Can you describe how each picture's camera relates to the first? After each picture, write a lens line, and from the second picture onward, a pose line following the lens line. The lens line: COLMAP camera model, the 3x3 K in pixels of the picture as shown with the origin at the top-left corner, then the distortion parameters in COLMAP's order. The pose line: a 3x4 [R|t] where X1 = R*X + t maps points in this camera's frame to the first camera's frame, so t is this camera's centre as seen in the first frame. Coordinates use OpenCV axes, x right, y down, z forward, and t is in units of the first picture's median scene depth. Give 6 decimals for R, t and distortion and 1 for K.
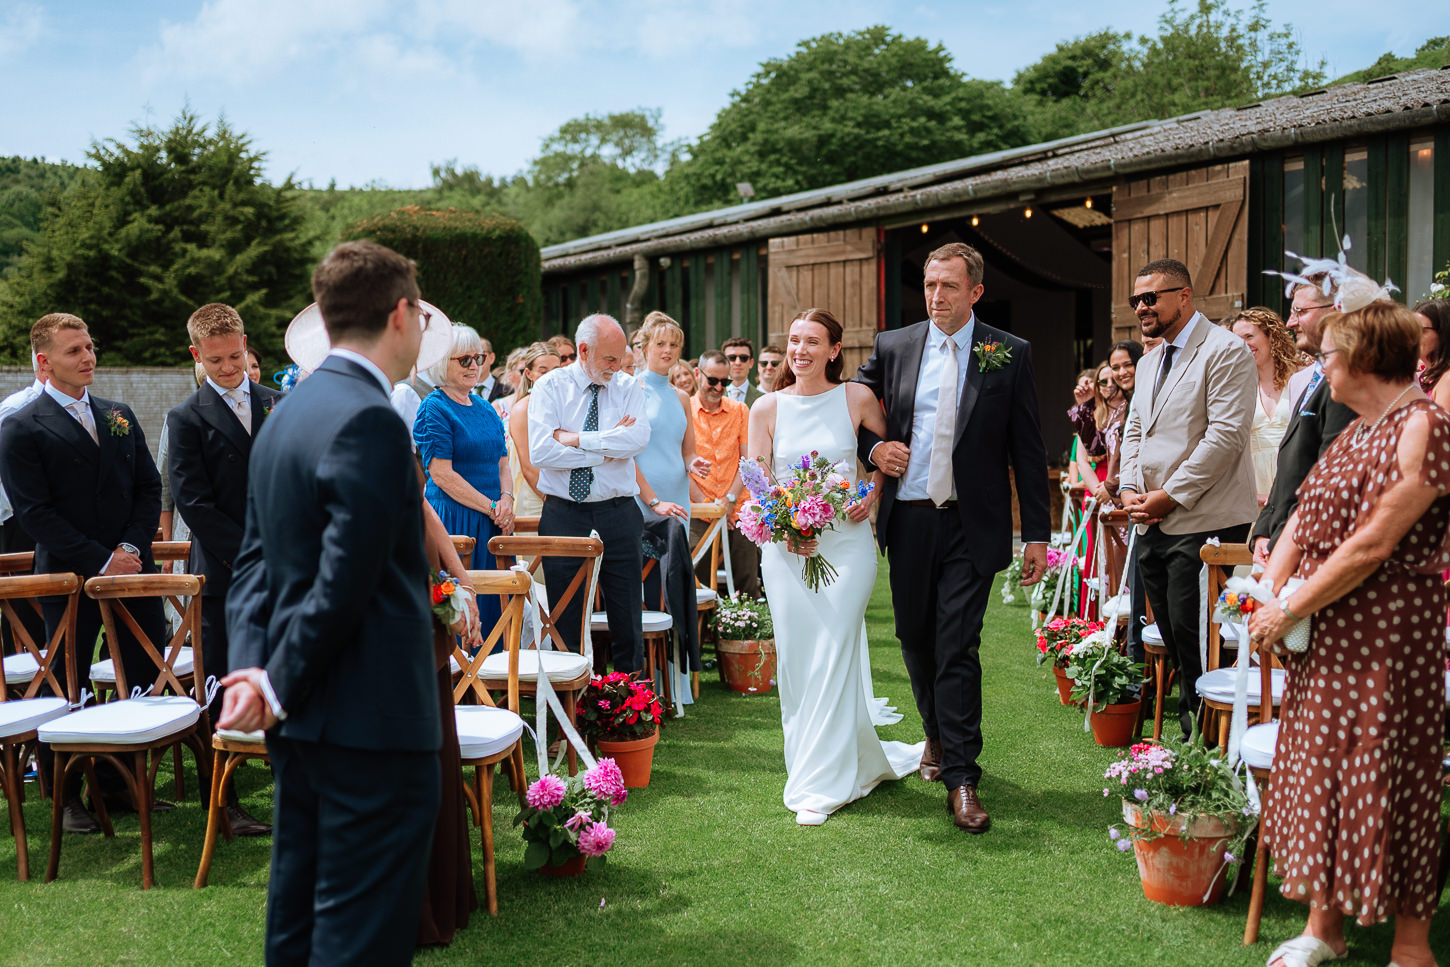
lens RADIAL K [[1499.5, 0, 693.7], [0, 1499.5, 486.1], [0, 0, 1]] dist [-0.019860, 0.003375]
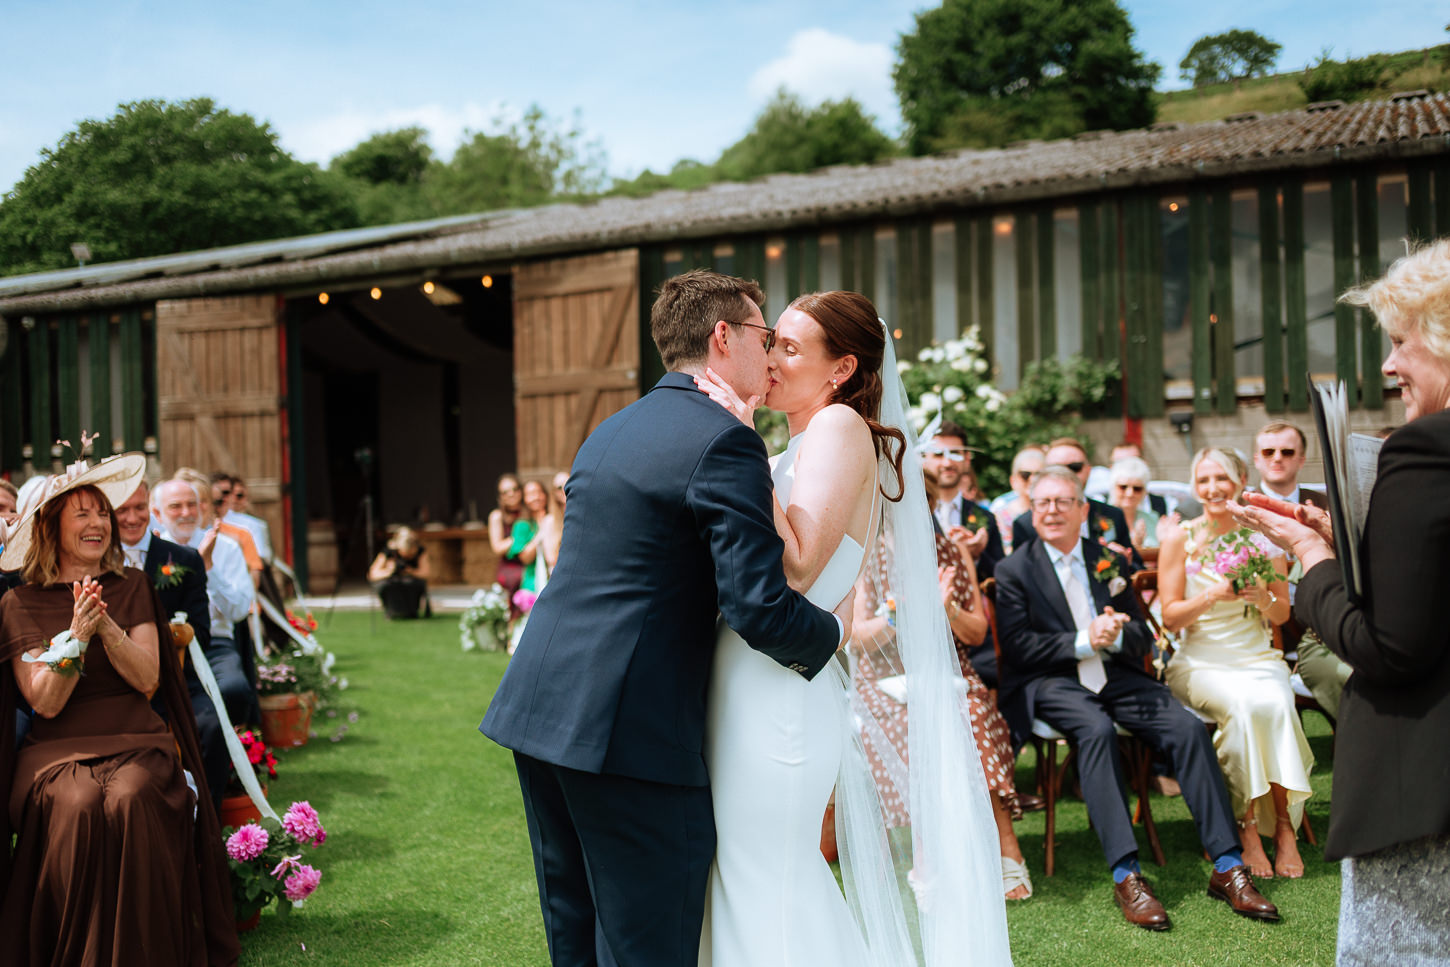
lens RADIAL K [[1445.2, 0, 725.0], [0, 1445.2, 483.5], [0, 0, 1]] dist [-0.000941, -0.010948]
pose [[0.880797, -0.016112, 0.473221, -0.032580], [0.039799, 0.998403, -0.040083, 0.002460], [-0.471819, 0.054139, 0.880032, 0.000898]]
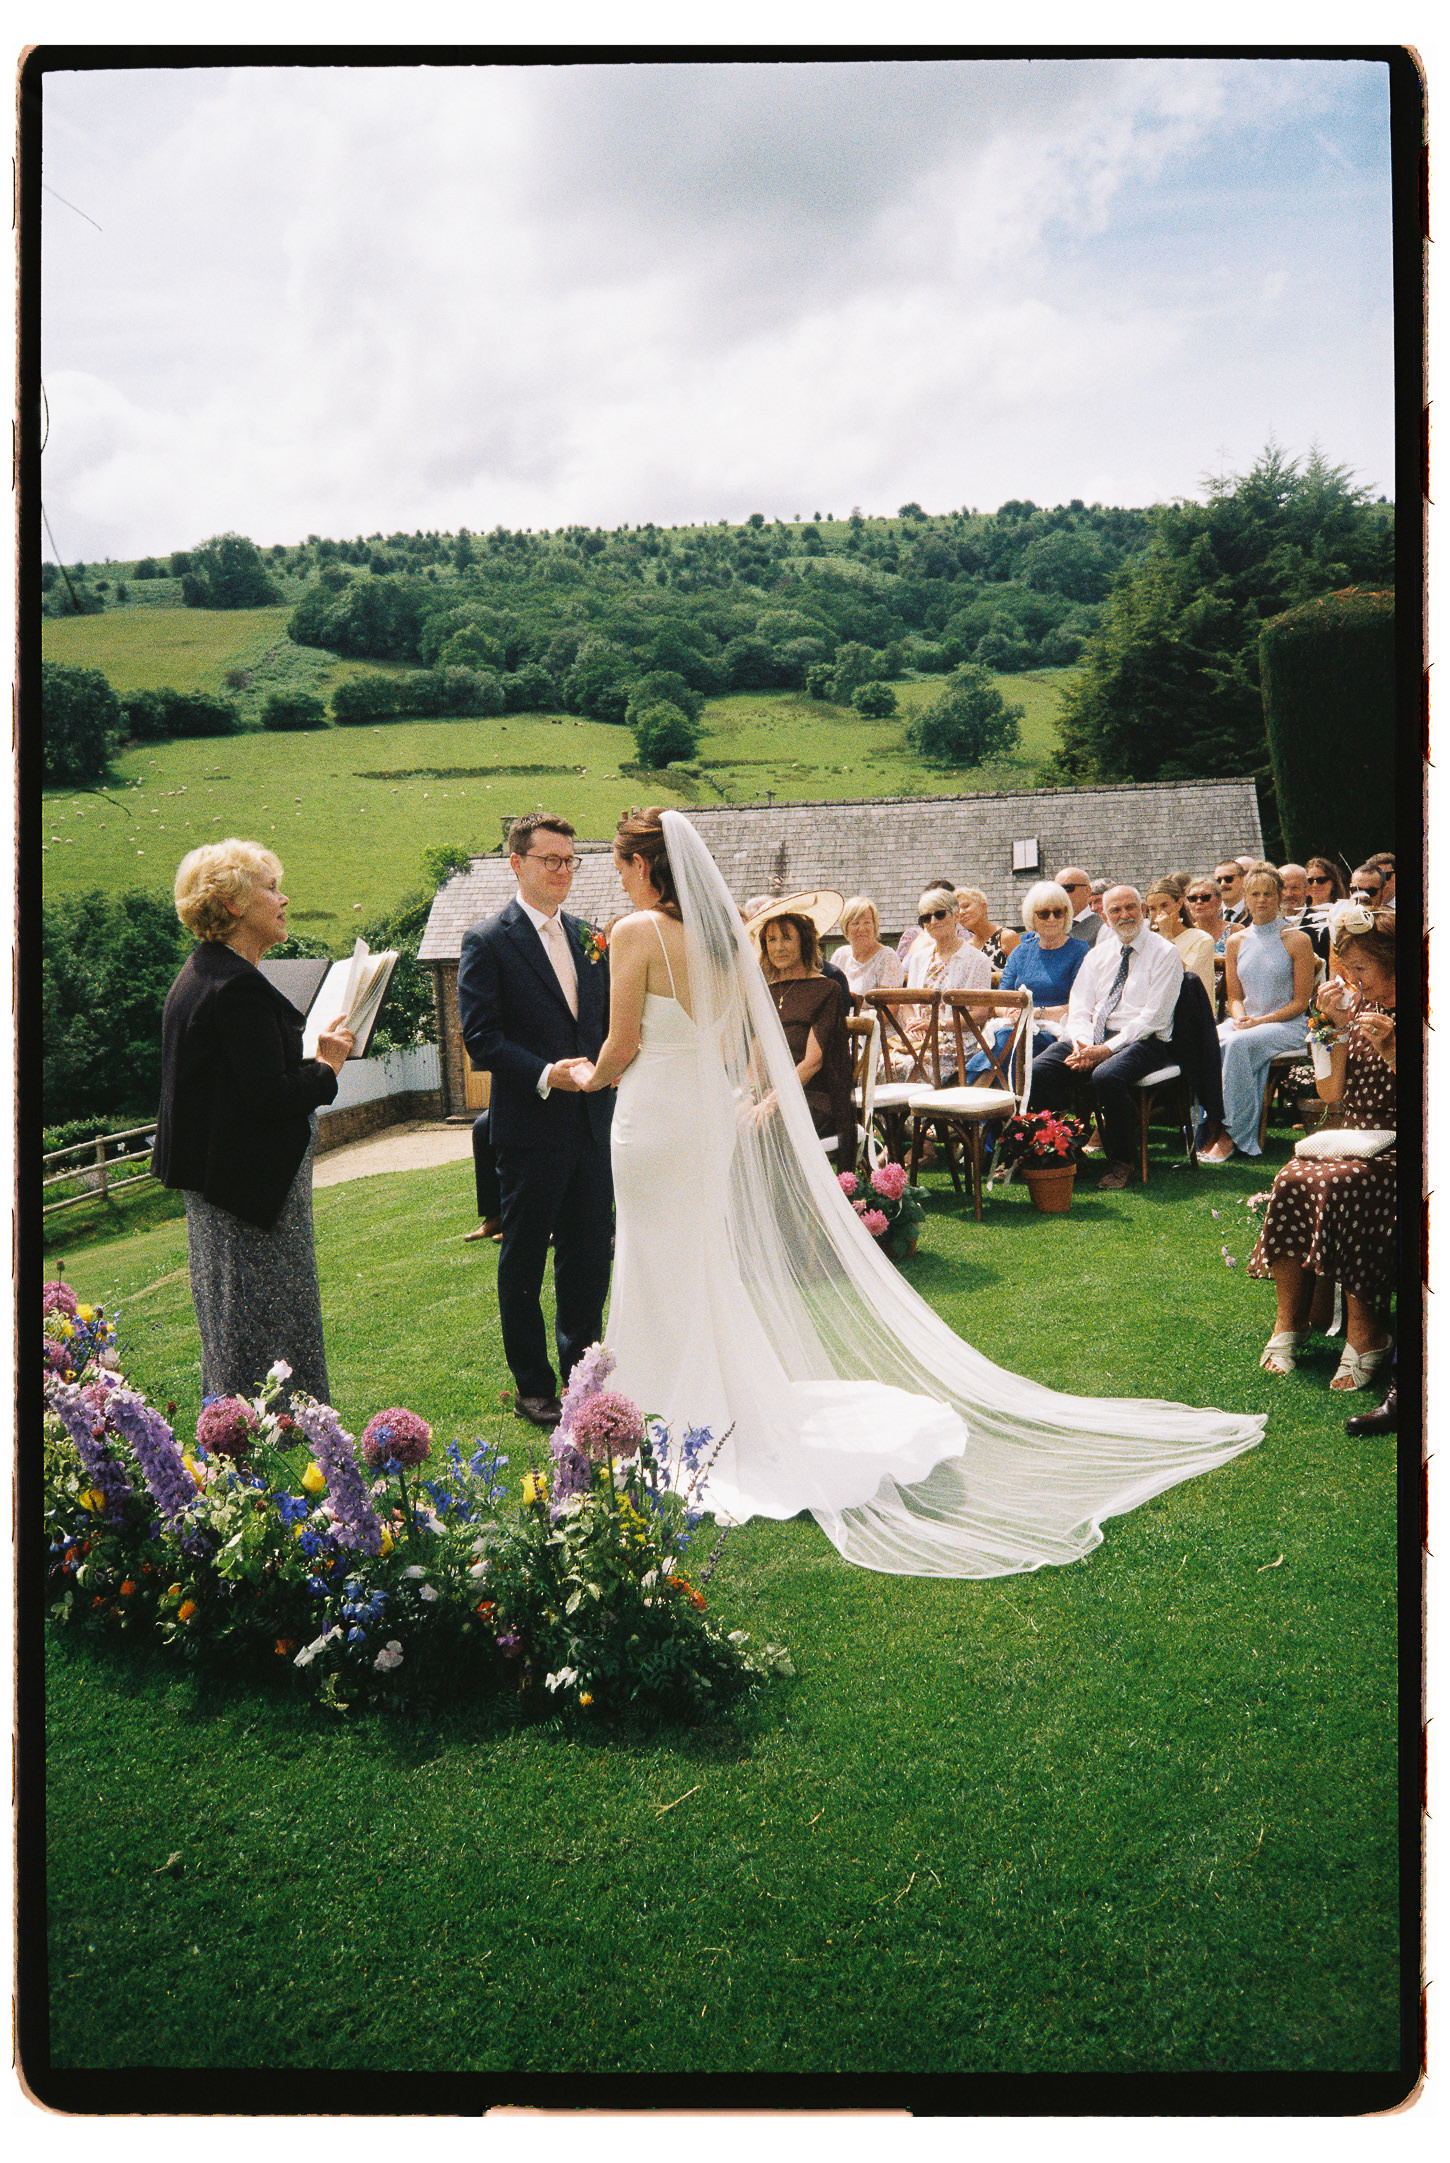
lens RADIAL K [[2045.2, 0, 725.0], [0, 2045.2, 1081.5], [0, 0, 1]] dist [-0.007299, -0.012331]
pose [[0.790004, 0.032831, -0.612223, 0.109771], [0.017532, 0.996947, 0.076085, -0.002853], [0.612852, -0.070841, 0.787016, -0.055770]]
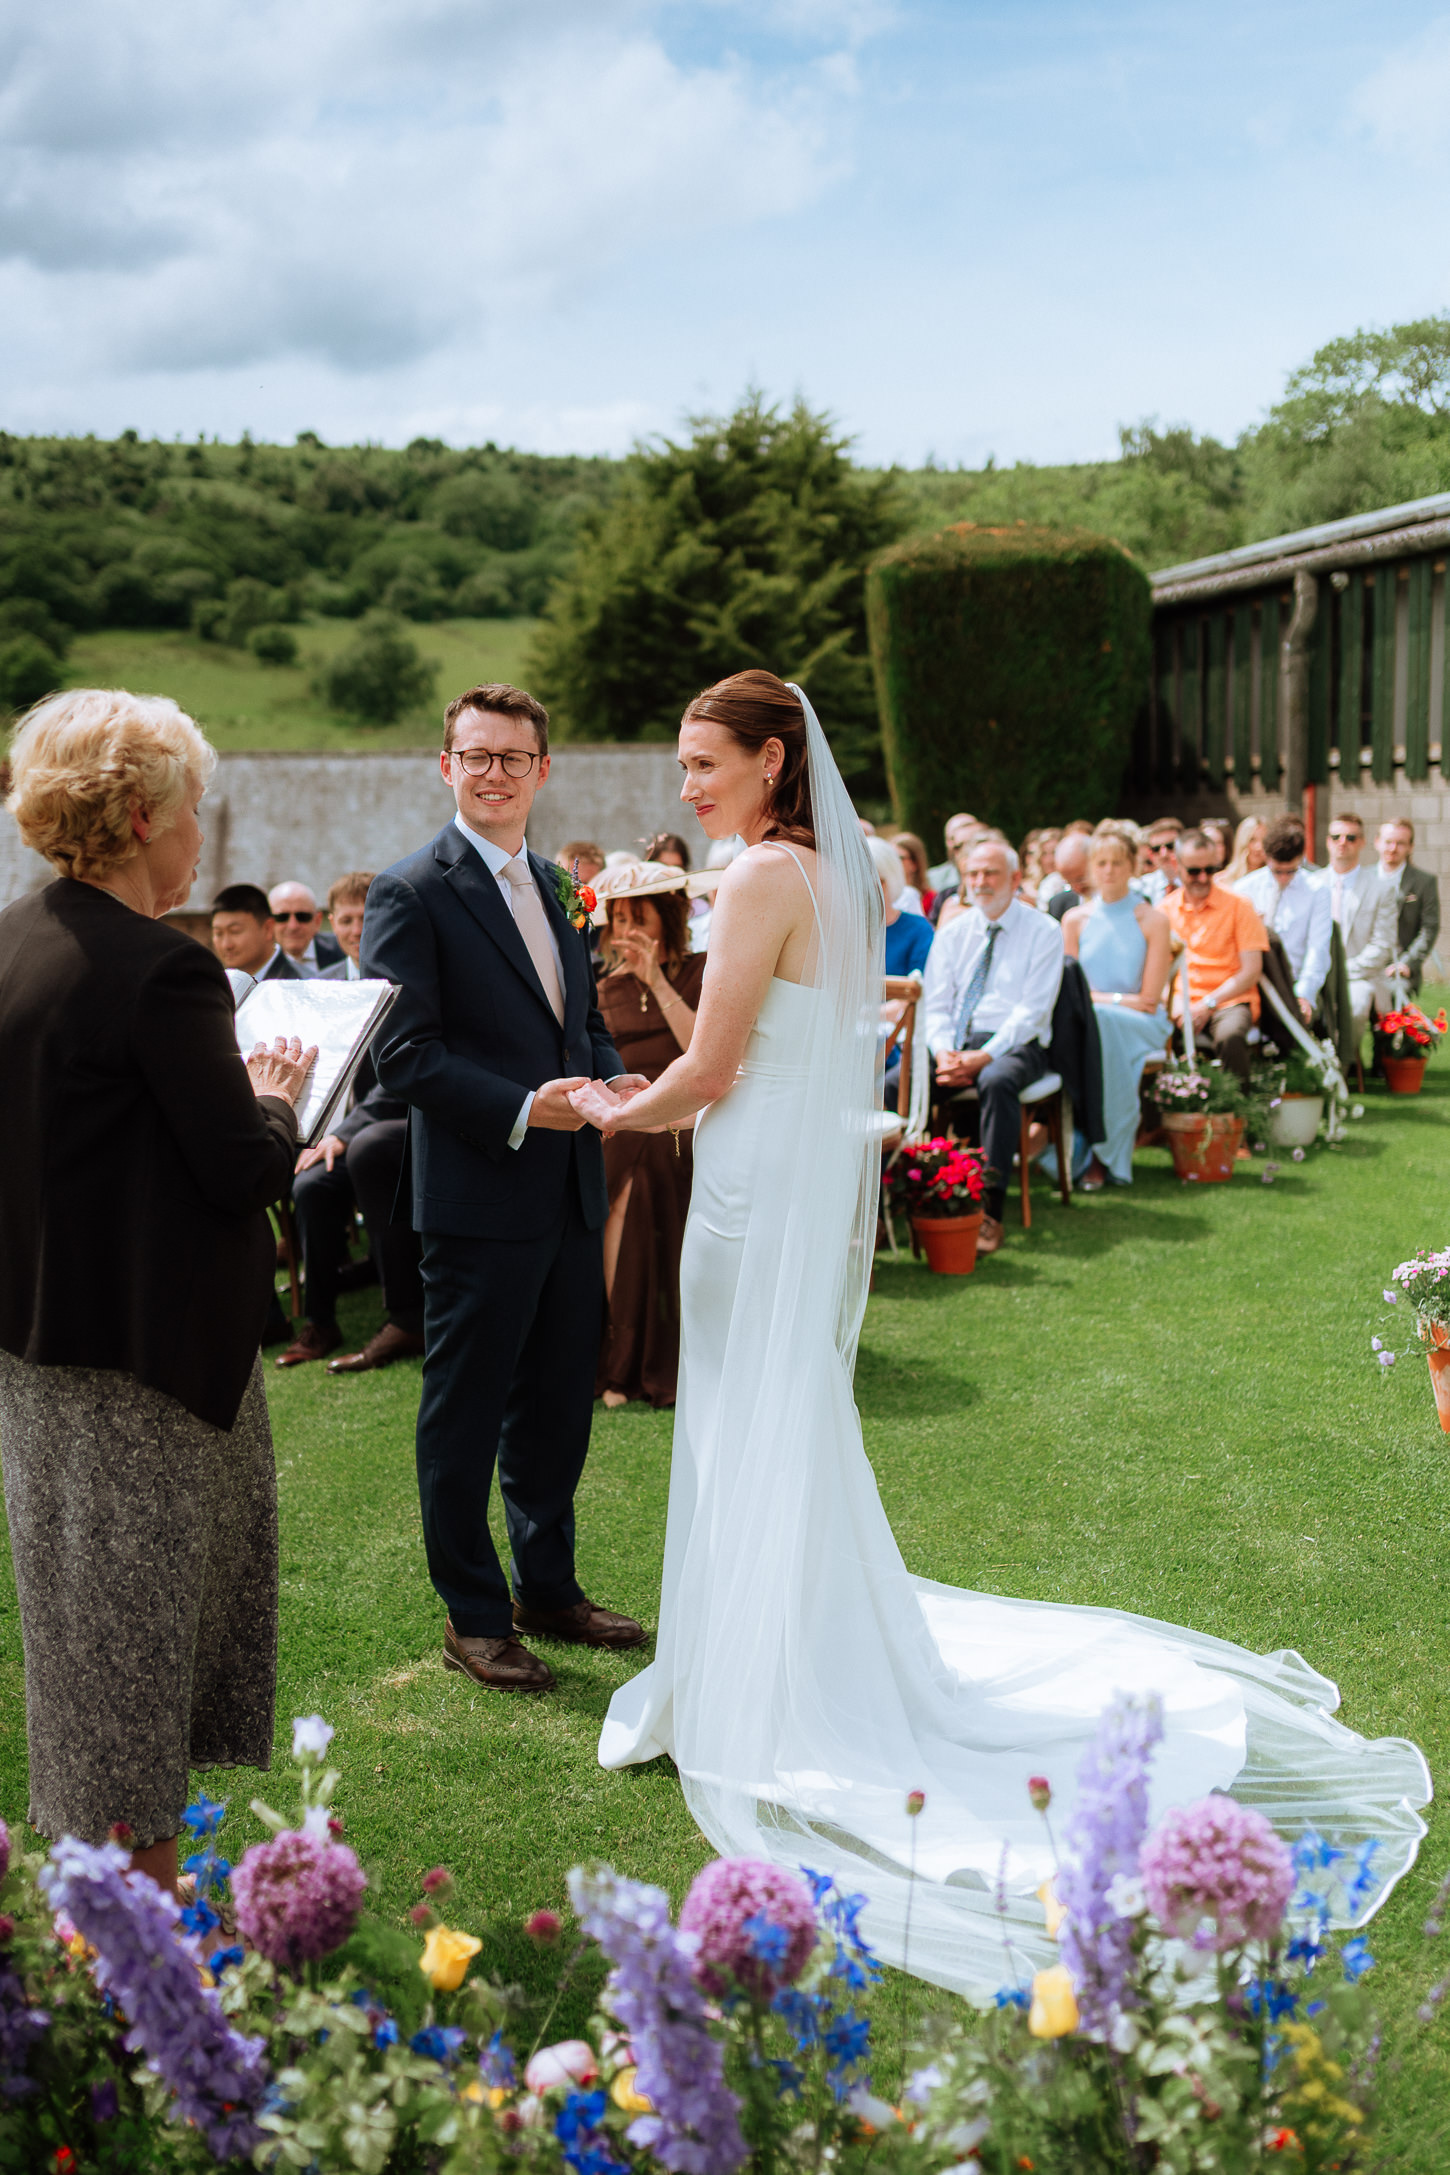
lens RADIAL K [[2189.4, 0, 684.2], [0, 2189.4, 1088.9], [0, 0, 1]] dist [0.011188, -0.004905]
pose [[0.926837, 0.036422, -0.373693, 0.043690], [-0.004011, 0.996187, 0.087146, -0.001715], [0.375442, -0.079271, 0.923450, -0.030403]]
